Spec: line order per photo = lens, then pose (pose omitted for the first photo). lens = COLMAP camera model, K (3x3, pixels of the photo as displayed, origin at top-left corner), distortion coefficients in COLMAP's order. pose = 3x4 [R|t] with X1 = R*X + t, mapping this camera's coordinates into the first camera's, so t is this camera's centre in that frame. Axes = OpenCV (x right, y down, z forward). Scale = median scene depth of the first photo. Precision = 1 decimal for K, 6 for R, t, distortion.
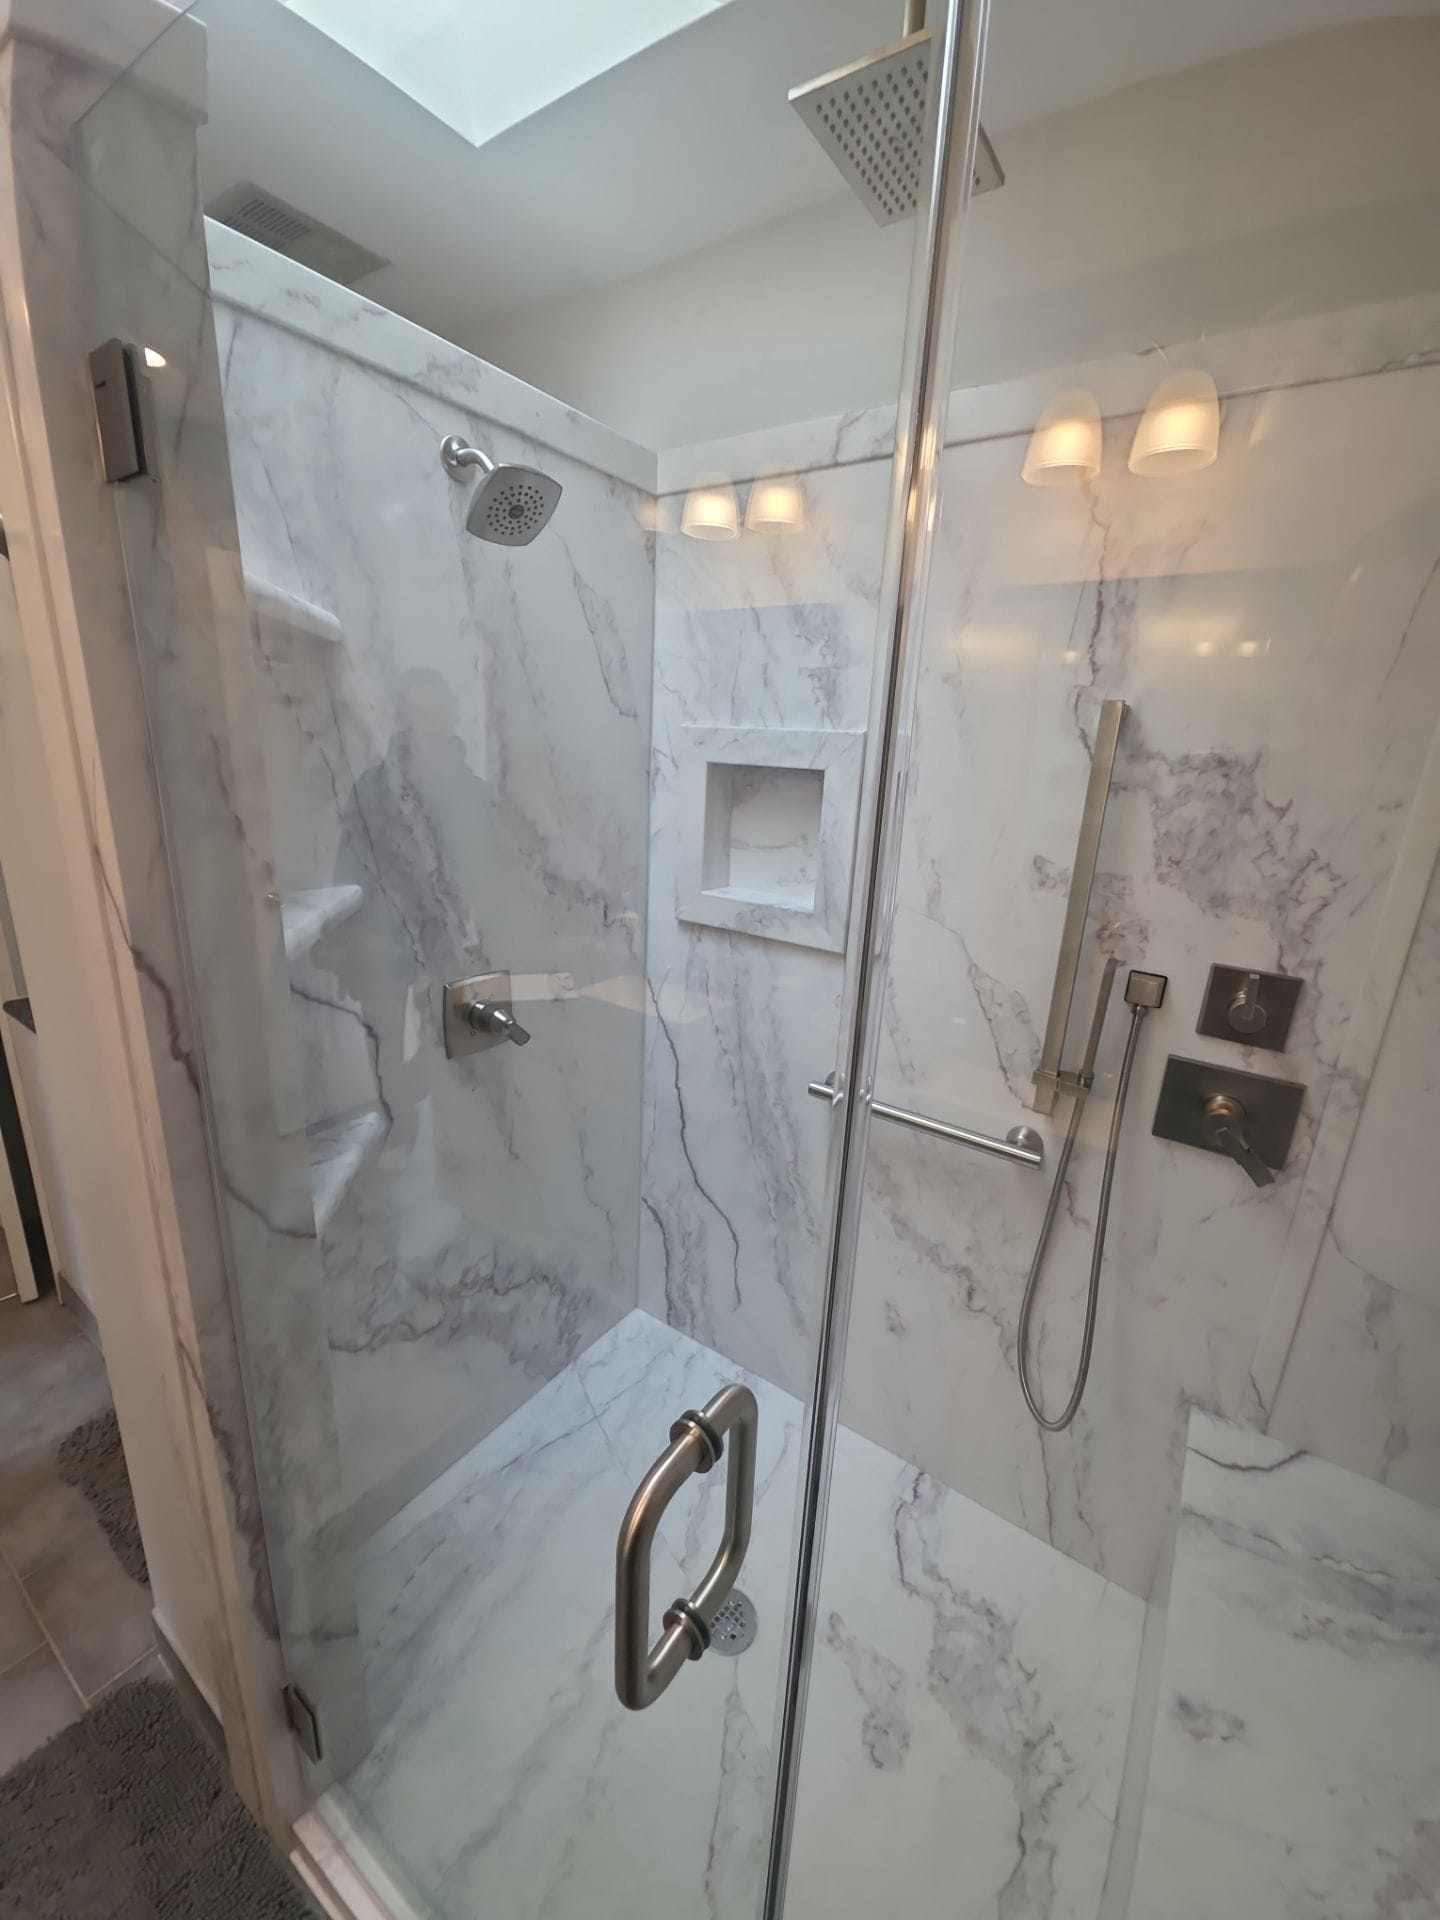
lens RADIAL K [[763.4, 0, 723.2], [0, 763.4, 952.6], [0, 0, 1]] dist [0.012172, -0.006964]
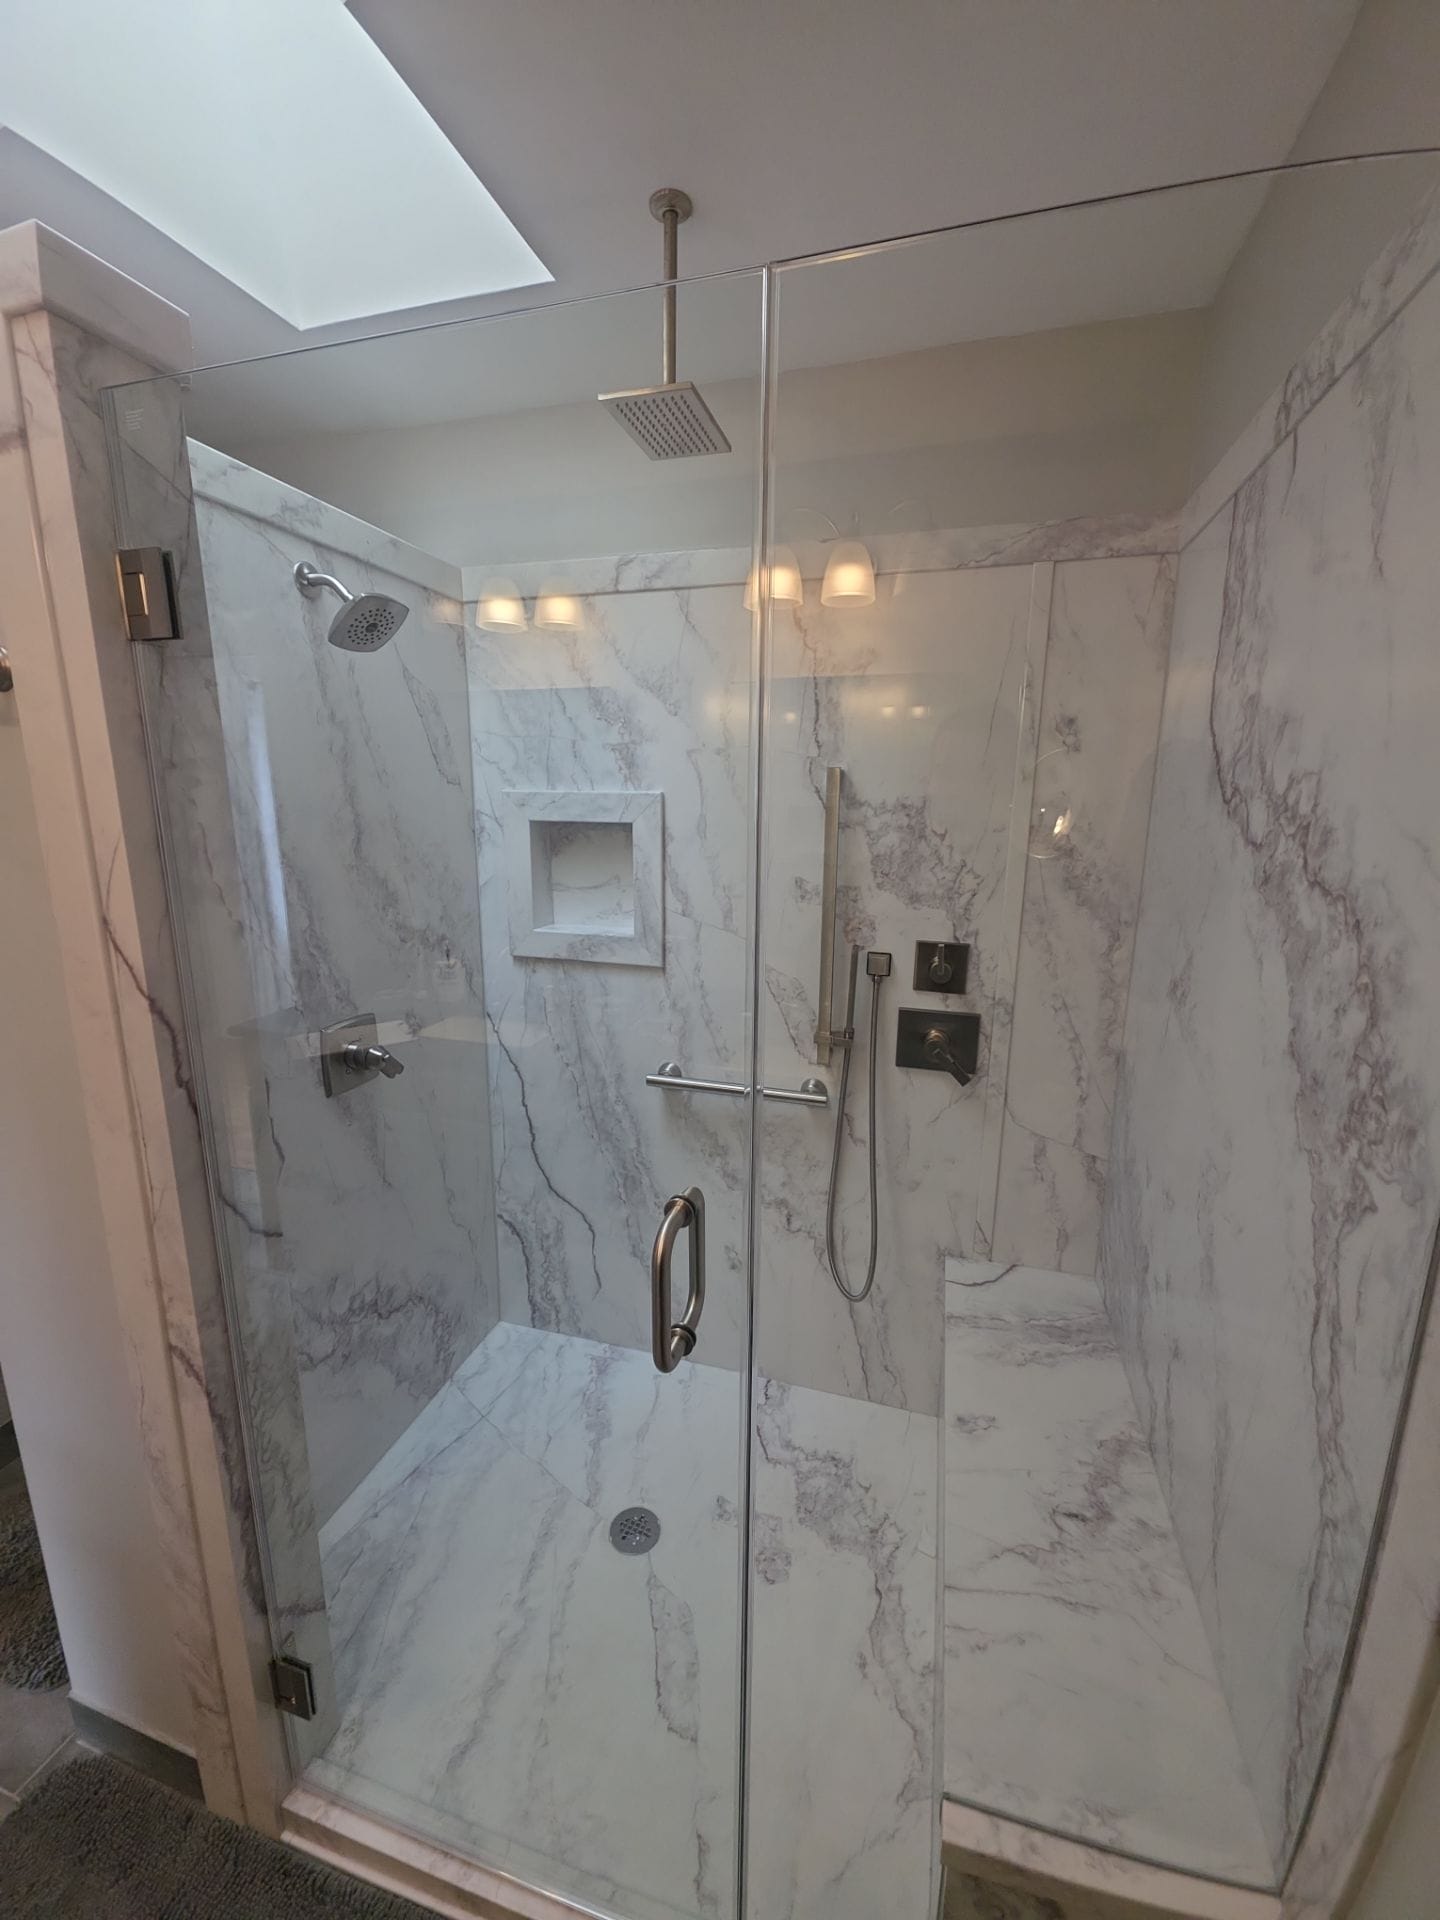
lens RADIAL K [[763.4, 0, 726.1], [0, 763.4, 948.2], [0, 0, 1]] dist [0.012172, -0.006964]
pose [[0.946990, -0.099488, 0.305470, -0.147216], [0.118484, 0.991970, -0.044240, 0.047106], [-0.298616, 0.078088, 0.951173, -0.266525]]
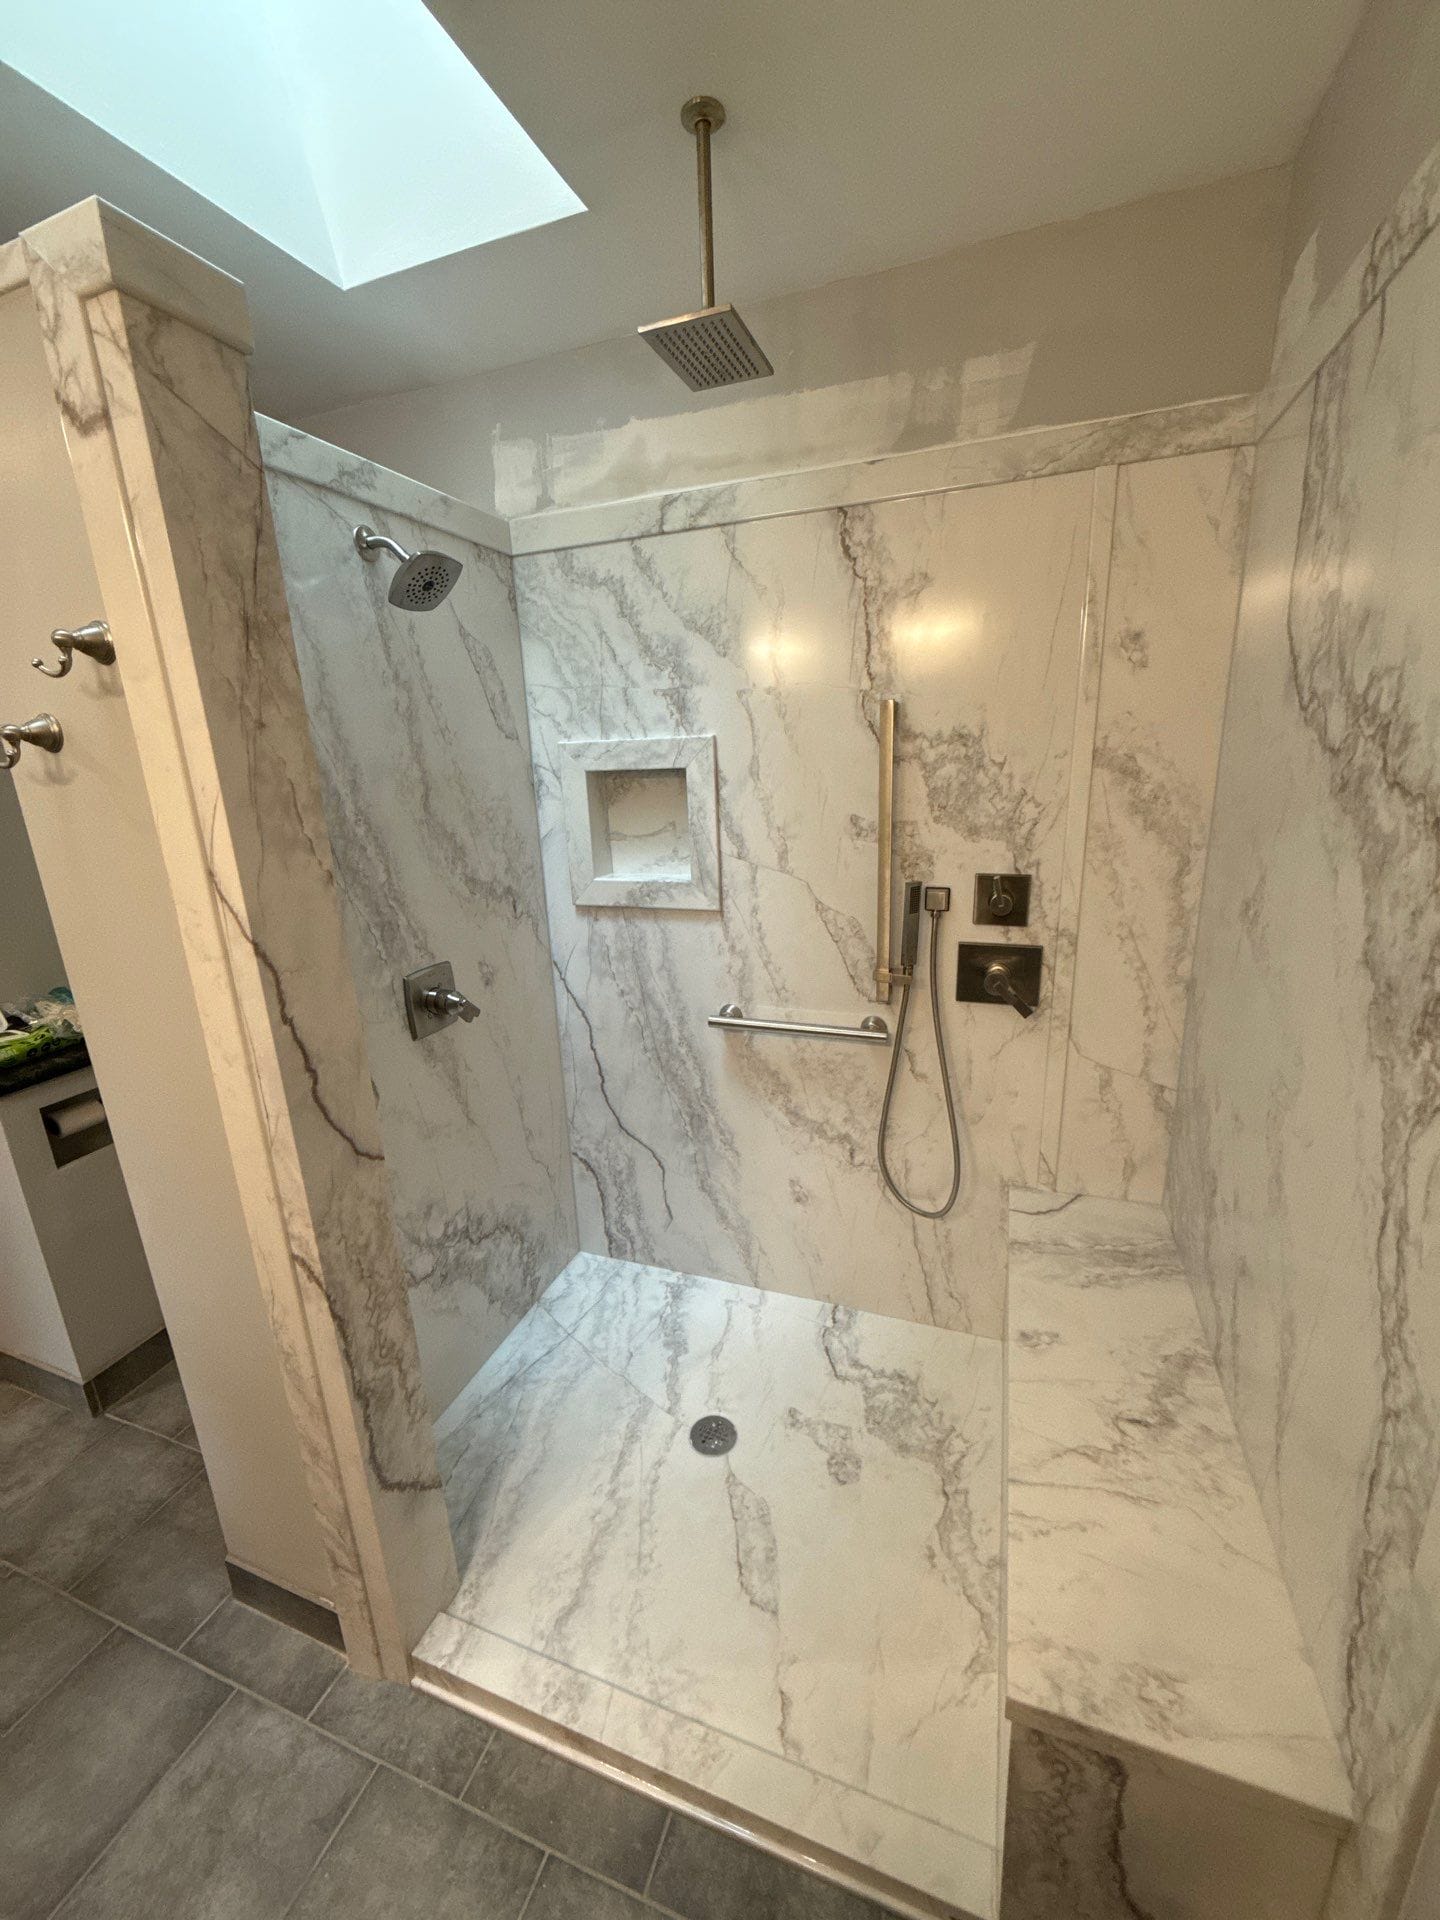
lens RADIAL K [[766.9, 0, 720.6], [0, 766.9, 953.6], [0, 0, 1]] dist [-0.000656, -0.000416]
pose [[0.964739, -0.146468, 0.218691, -0.158163], [0.148213, 0.988919, 0.008498, 0.074633], [-0.217512, 0.024214, 0.975757, -0.290072]]
